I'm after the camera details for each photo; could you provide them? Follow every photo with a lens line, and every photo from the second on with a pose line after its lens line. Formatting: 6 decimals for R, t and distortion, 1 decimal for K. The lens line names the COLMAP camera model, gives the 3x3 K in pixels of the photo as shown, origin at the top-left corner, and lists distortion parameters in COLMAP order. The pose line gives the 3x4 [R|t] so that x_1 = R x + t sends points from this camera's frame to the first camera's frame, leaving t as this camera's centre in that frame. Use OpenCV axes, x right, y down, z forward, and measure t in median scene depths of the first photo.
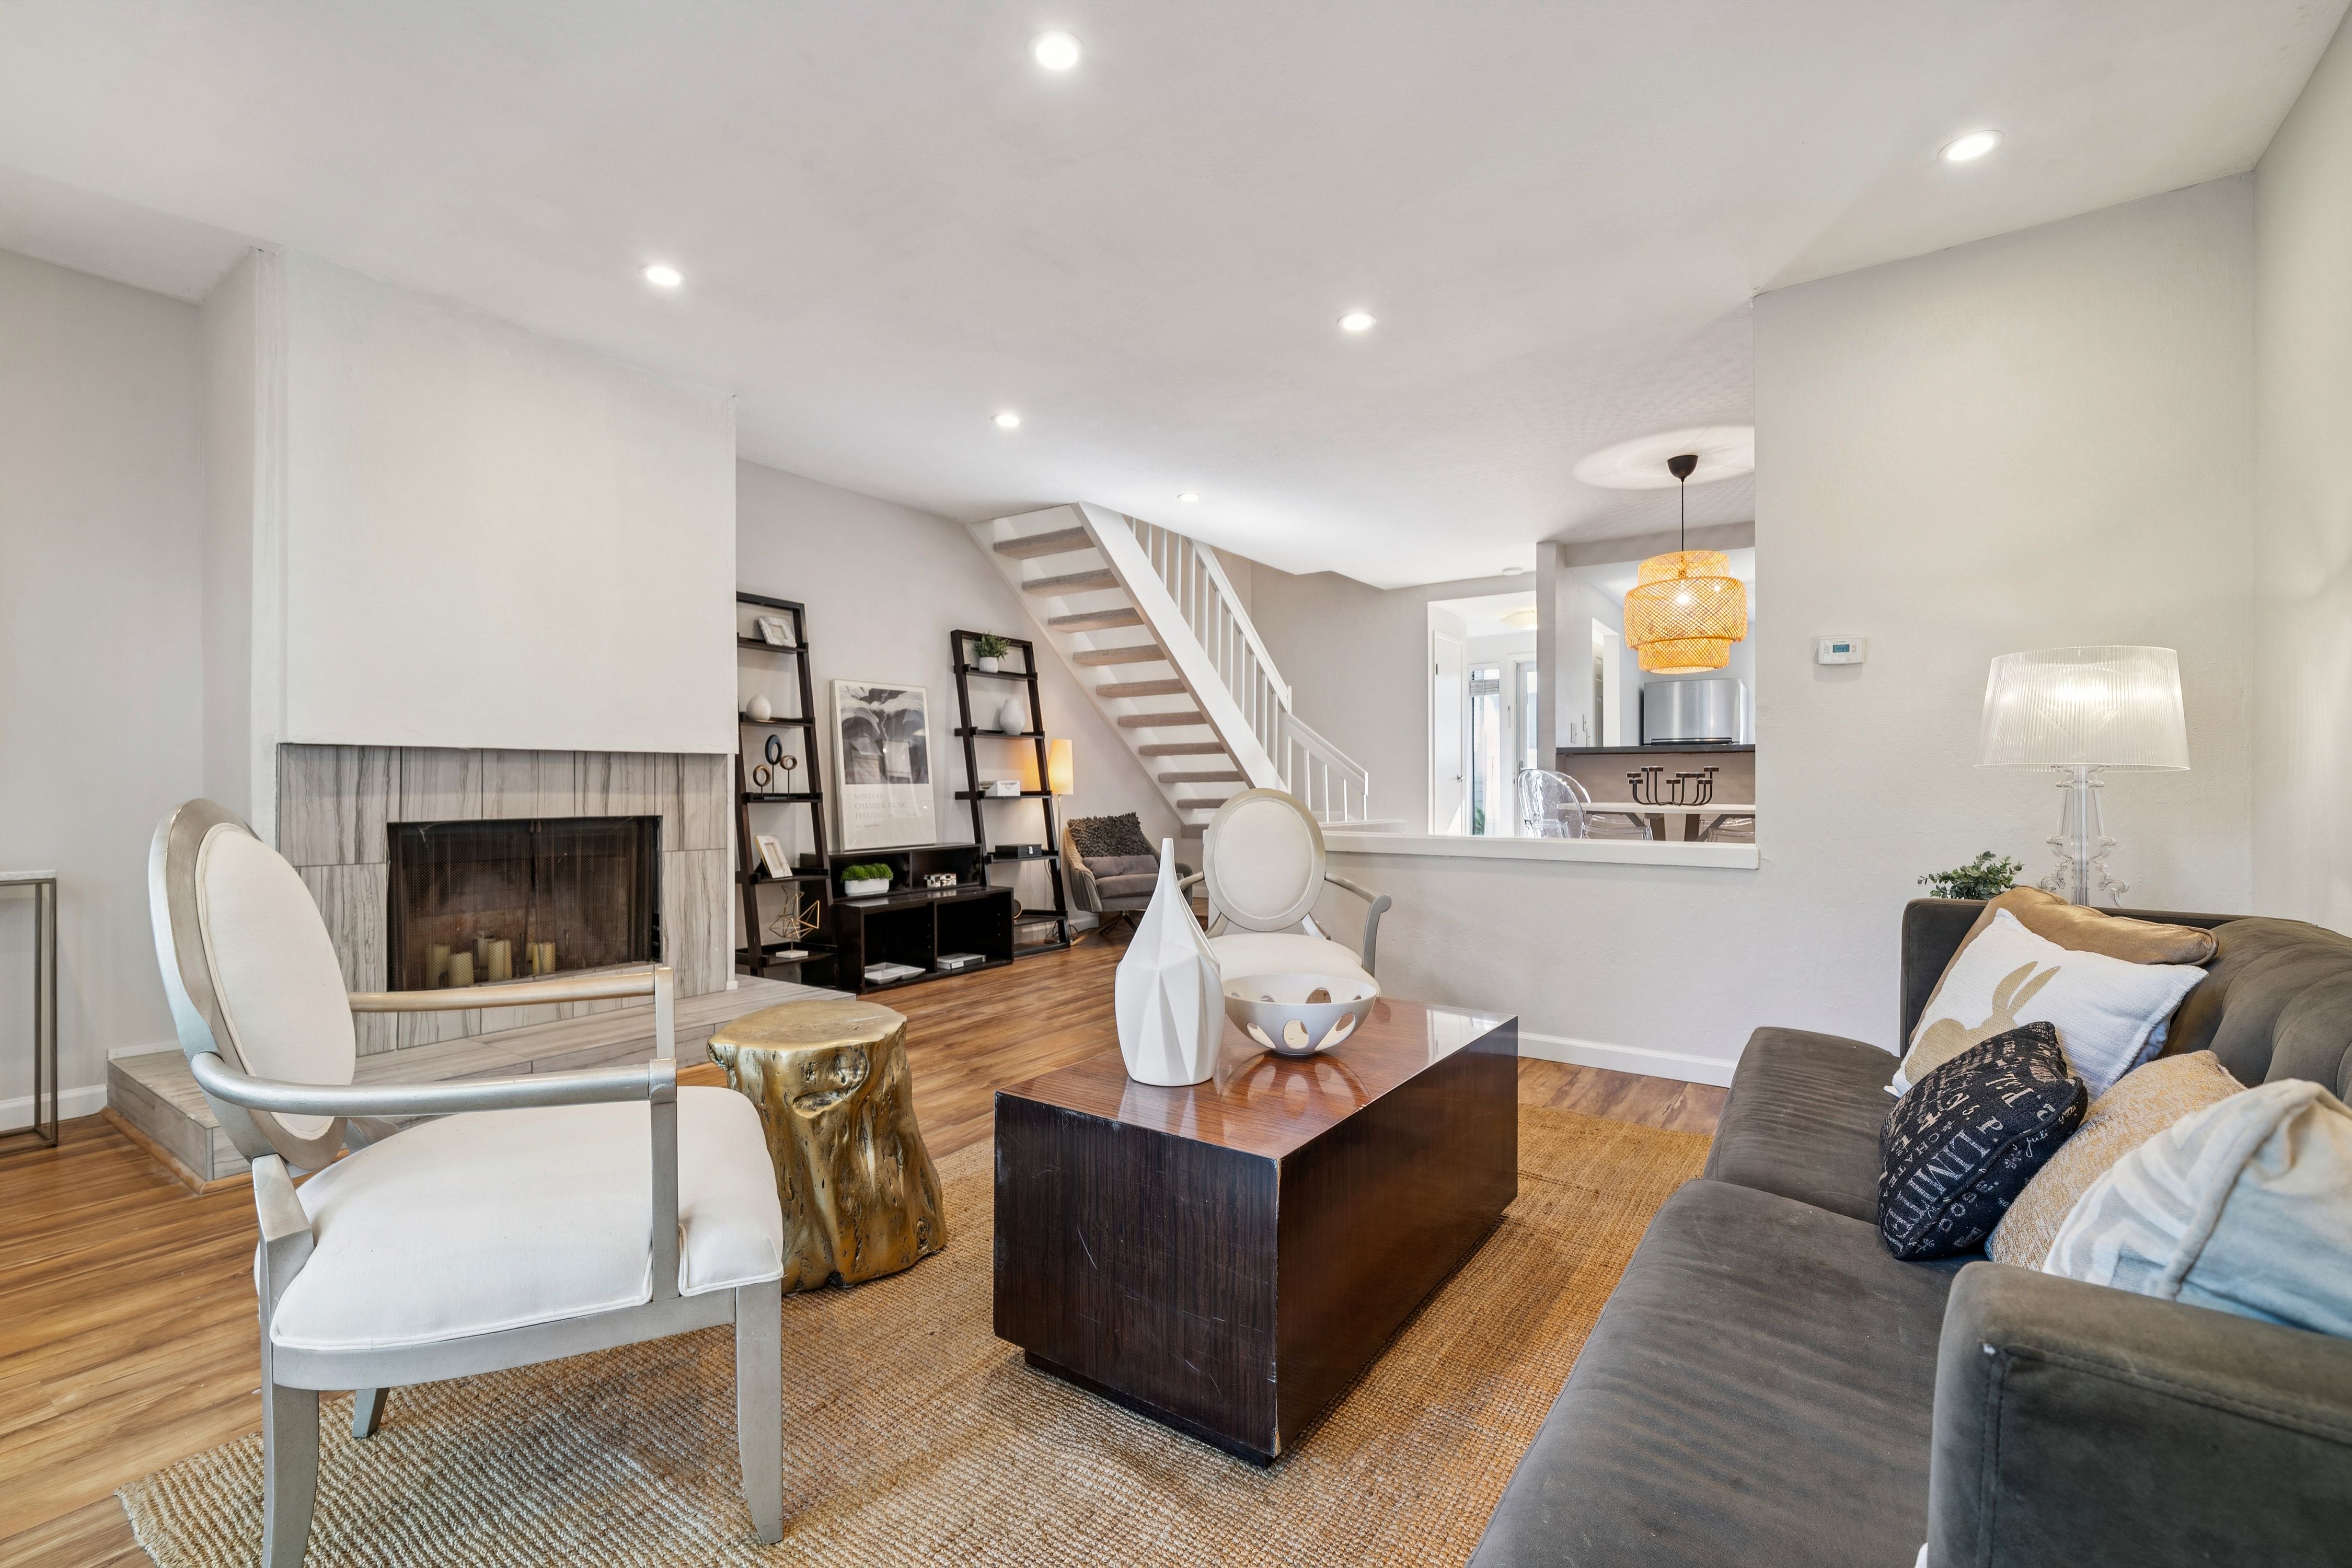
lens RADIAL K [[1036.9, 0, 1151.5], [0, 1036.9, 792.3], [0, 0, 1]] dist [-0.000209, -0.000508]
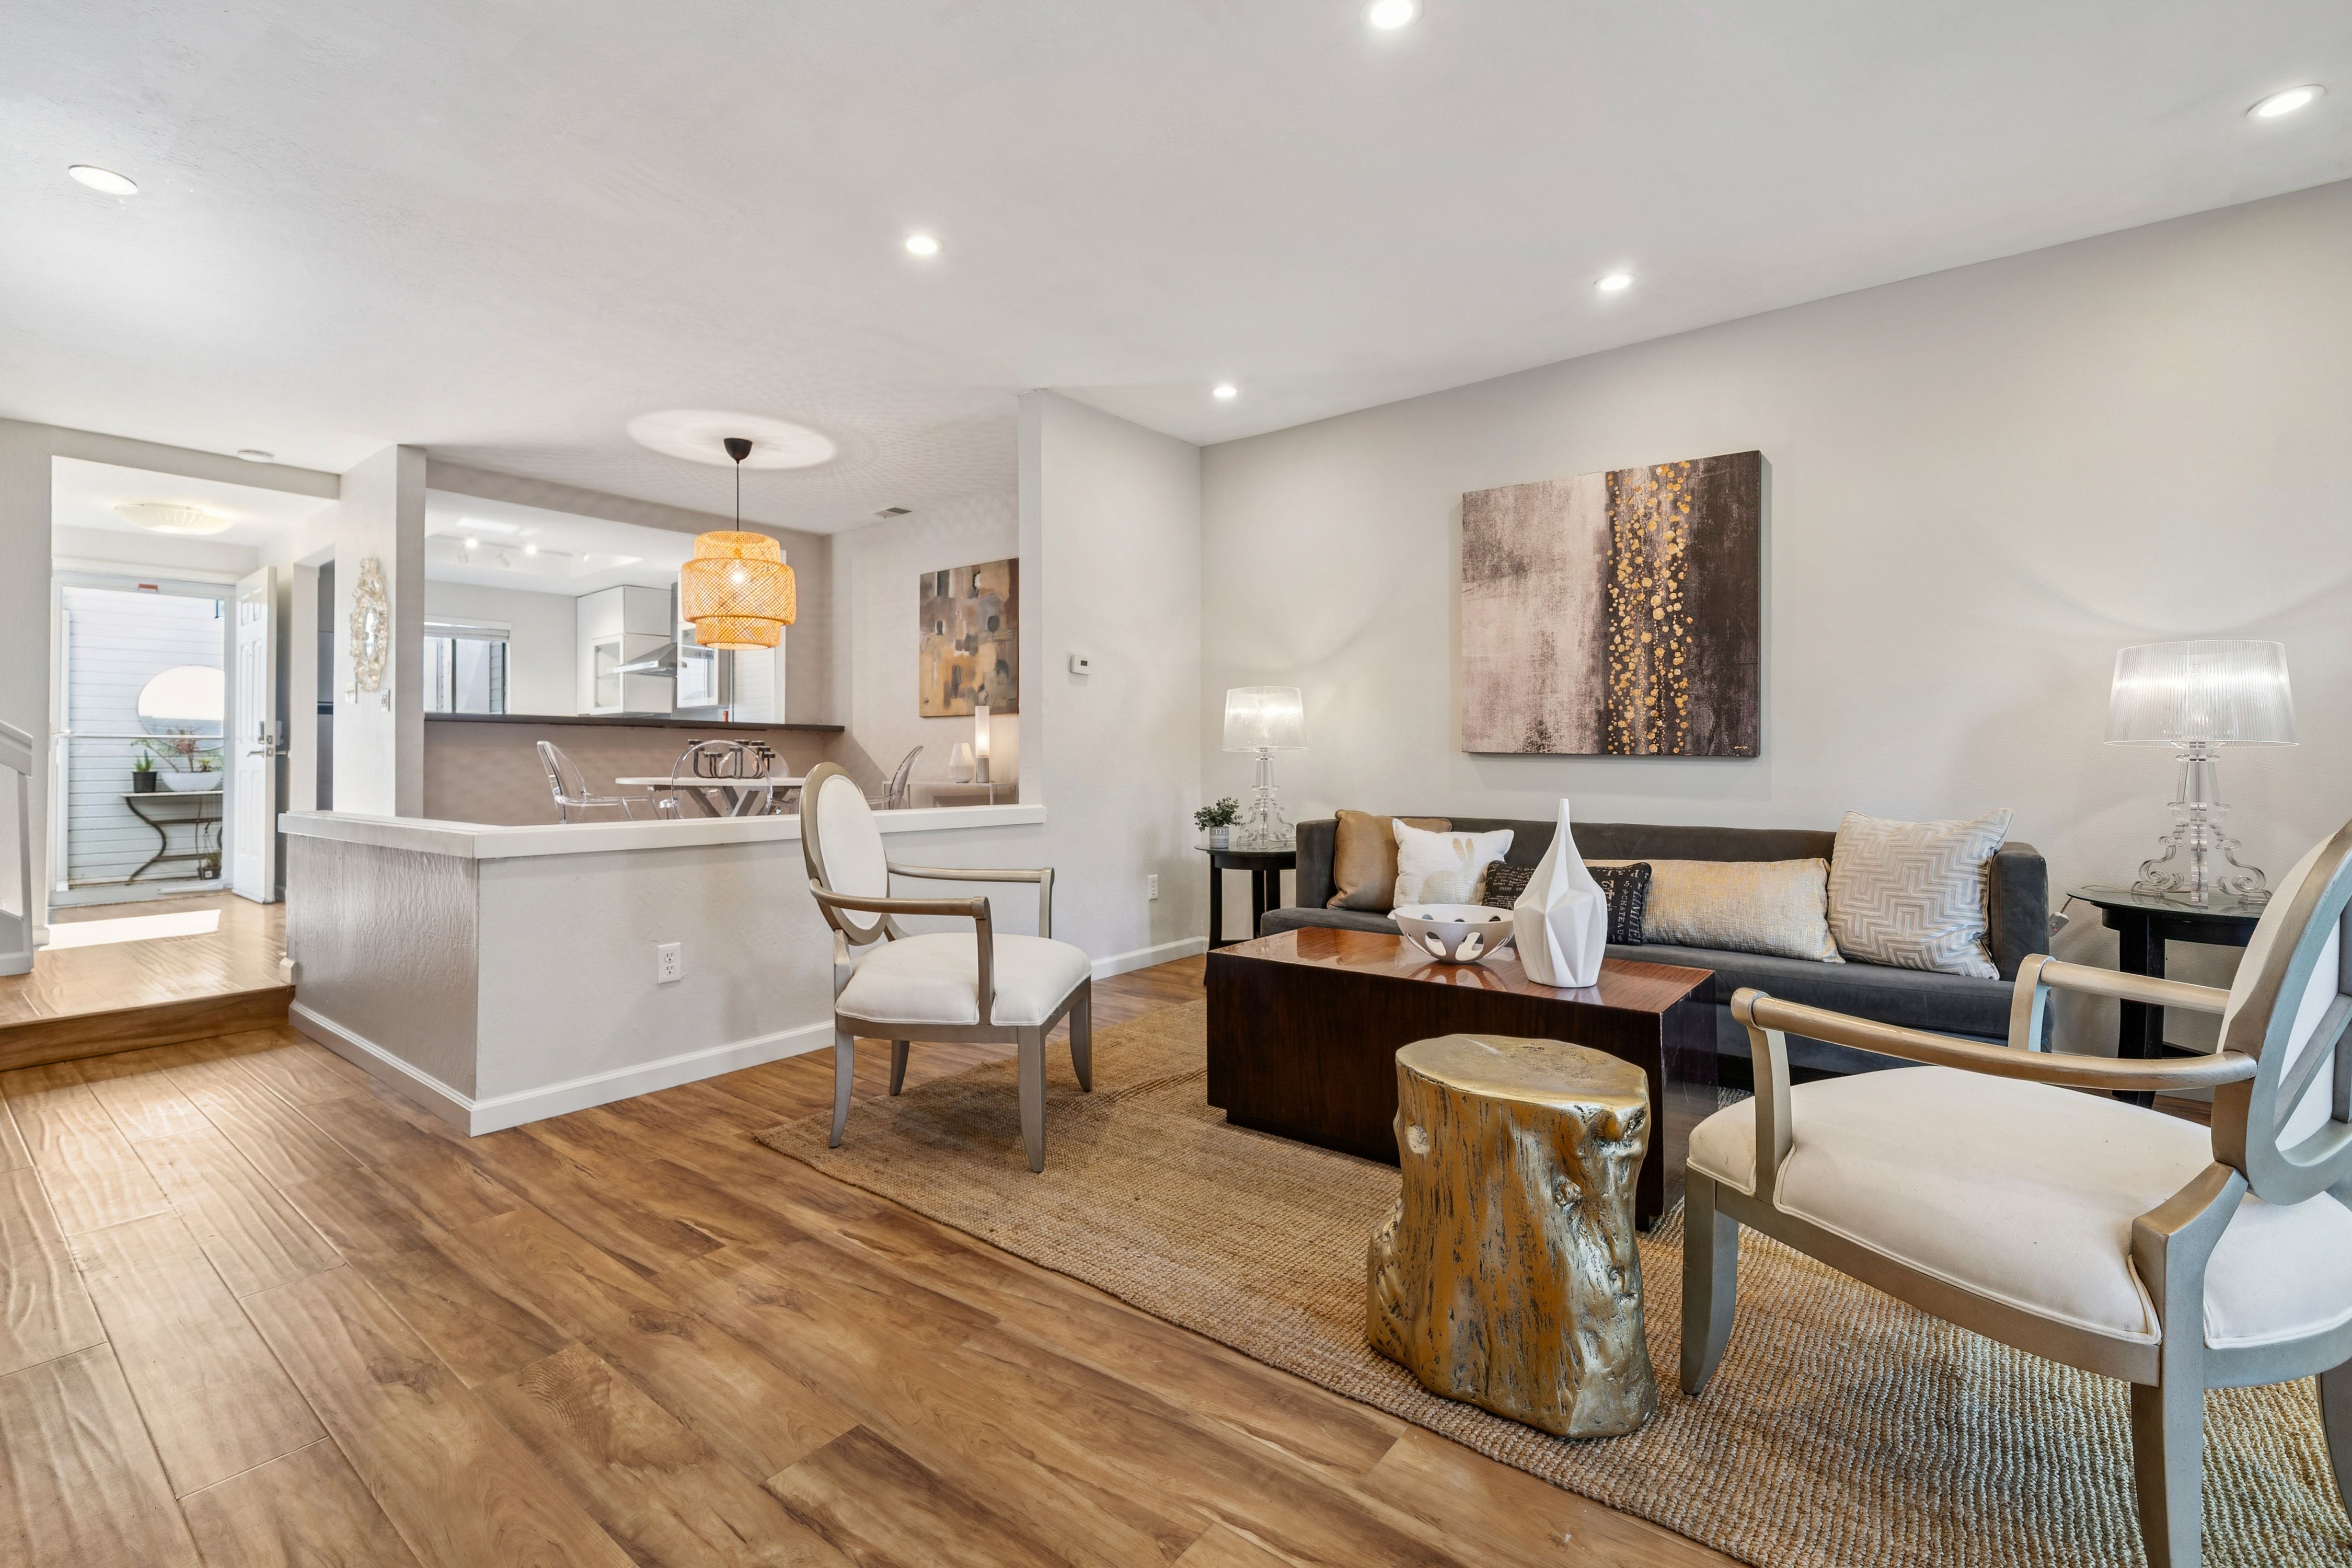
lens RADIAL K [[1017.2, 0, 1173.6], [0, 1017.2, 751.0], [0, 0, 1]] dist [-0.001717, -0.000296]
pose [[0.043331, 0.008708, 0.999023, -0.431302], [0.007124, 0.999934, -0.009025, -0.002434], [-0.999035, 0.007508, 0.043266, 0.481127]]
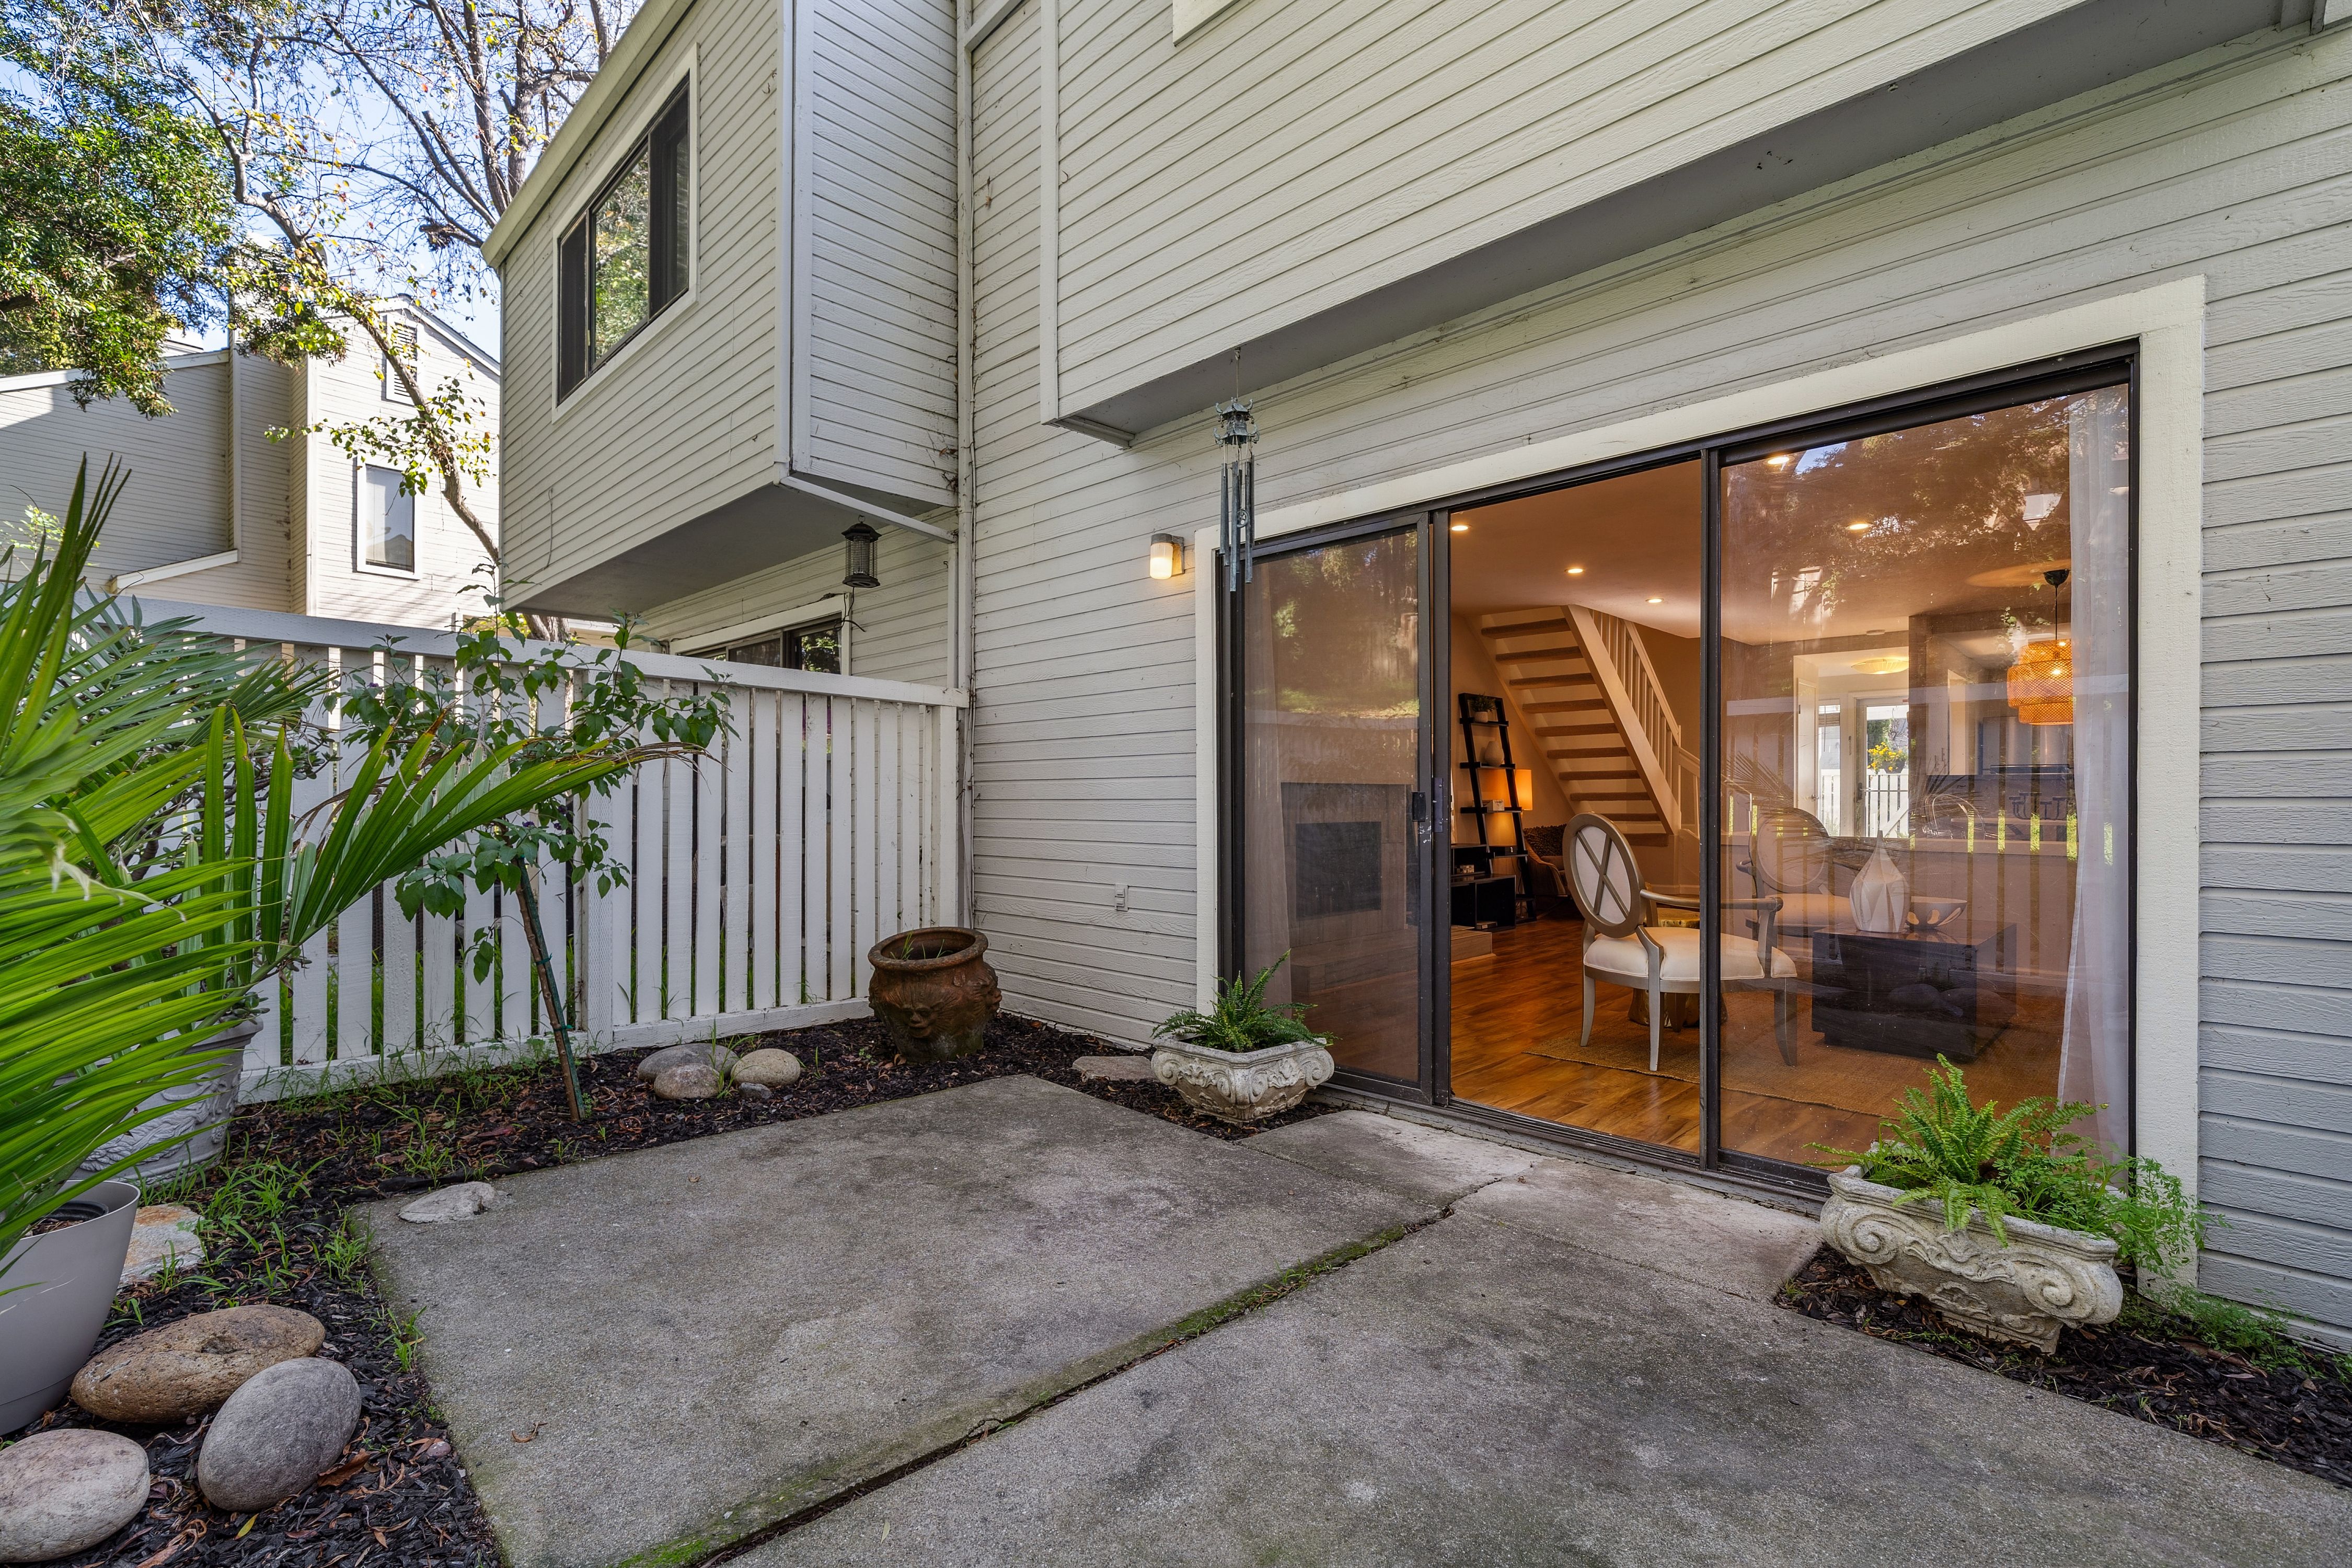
lens RADIAL K [[1036.9, 0, 1151.5], [0, 1036.9, 792.3], [0, 0, 1]] dist [-0.000209, -0.000508]
pose [[0.984296, 0.001668, -0.176519, -0.396368], [-0.003820, 0.999922, -0.011851, -0.003492], [0.176485, 0.012339, 0.984226, -0.519335]]
